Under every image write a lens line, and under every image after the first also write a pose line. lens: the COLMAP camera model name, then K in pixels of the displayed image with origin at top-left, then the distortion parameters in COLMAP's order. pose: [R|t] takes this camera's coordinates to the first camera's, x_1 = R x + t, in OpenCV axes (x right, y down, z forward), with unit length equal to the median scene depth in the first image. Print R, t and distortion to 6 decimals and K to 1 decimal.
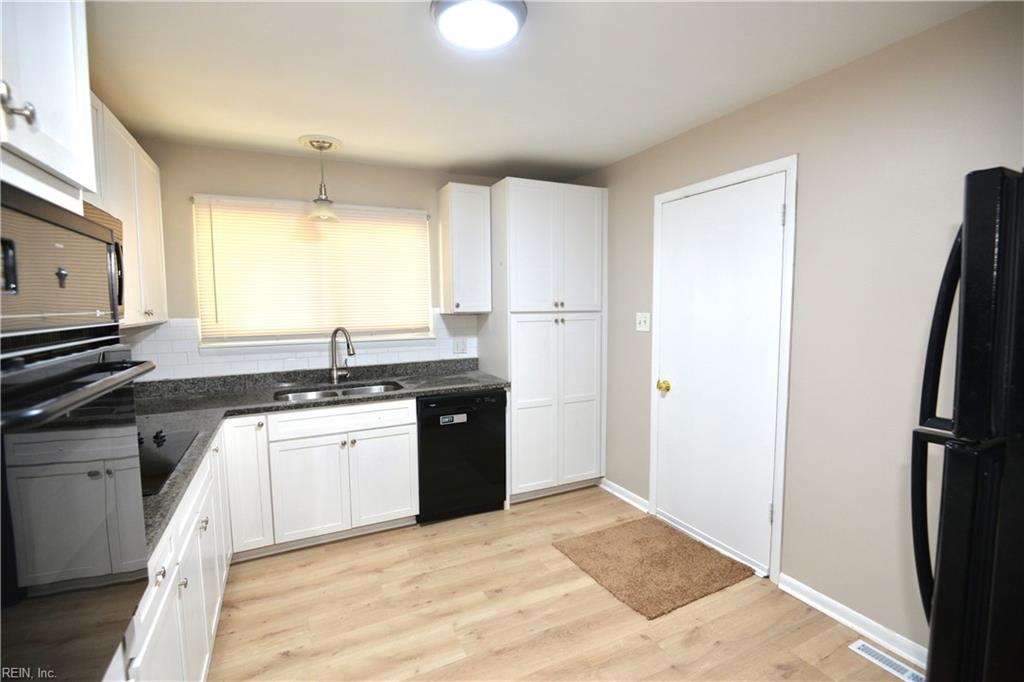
lens RADIAL K [[471.1, 0, 512.1], [0, 471.1, 343.5], [0, 0, 1]] dist [-0.012572, -0.003138]
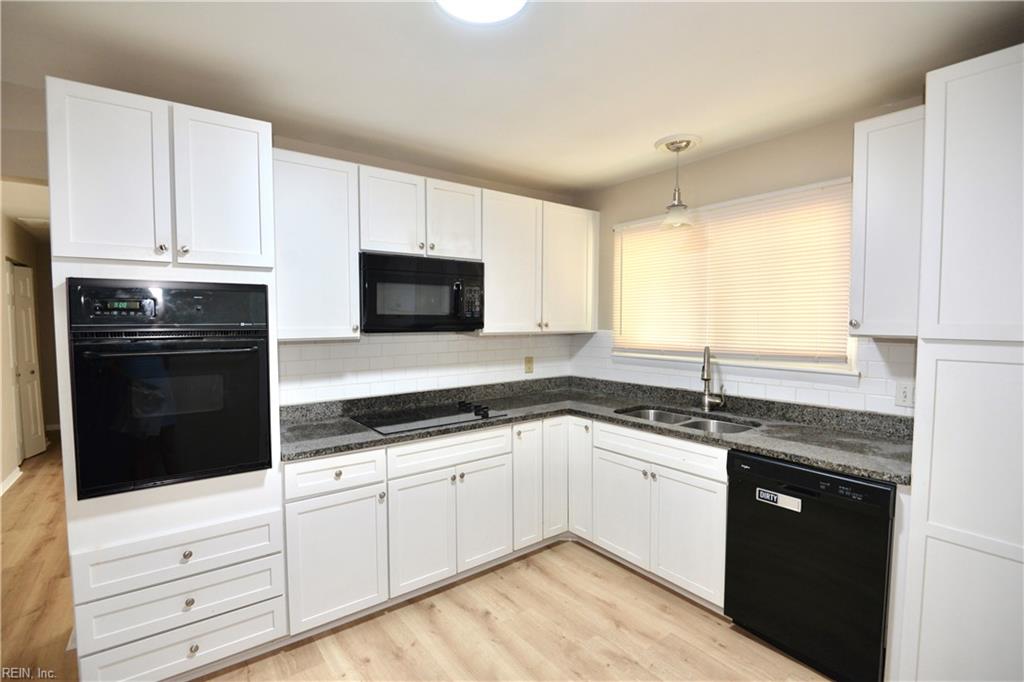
lens RADIAL K [[471.1, 0, 509.3], [0, 471.1, 341.6], [0, 0, 1]] dist [-0.012572, -0.003138]
pose [[0.184002, 0.055832, -0.981339, 0.449690], [-0.083967, 0.995629, 0.040901, -0.052703], [0.979333, 0.074875, 0.187886, 0.530588]]
